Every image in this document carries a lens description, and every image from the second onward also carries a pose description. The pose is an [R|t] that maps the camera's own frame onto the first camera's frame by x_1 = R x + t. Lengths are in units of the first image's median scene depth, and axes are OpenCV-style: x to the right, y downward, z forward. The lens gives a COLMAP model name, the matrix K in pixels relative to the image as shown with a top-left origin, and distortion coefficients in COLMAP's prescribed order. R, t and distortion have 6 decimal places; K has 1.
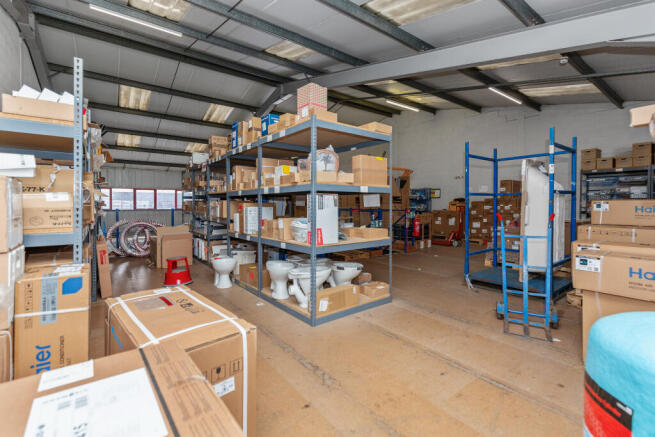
lens RADIAL K [[300.5, 0, 327.5], [0, 300.5, 212.6], [0, 0, 1]] dist [0.003235, 0.000402]
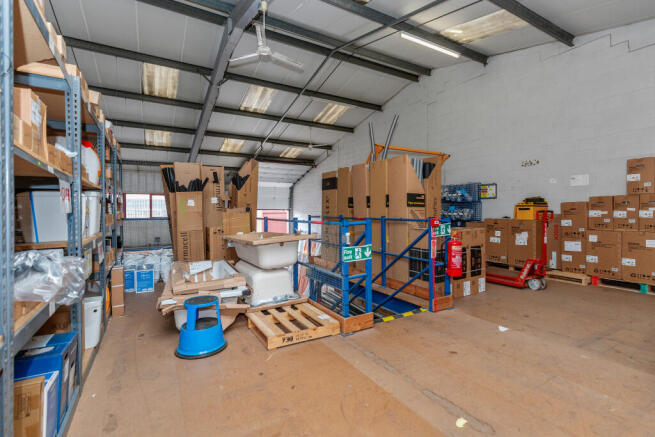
lens RADIAL K [[300.5, 0, 332.9], [0, 300.5, 214.5], [0, 0, 1]] dist [0.003235, 0.000402]
pose [[0.993612, -0.004937, -0.112742, 0.132026], [0.003102, 0.999860, -0.016445, -0.008131], [0.112807, 0.015991, 0.993488, 0.418907]]
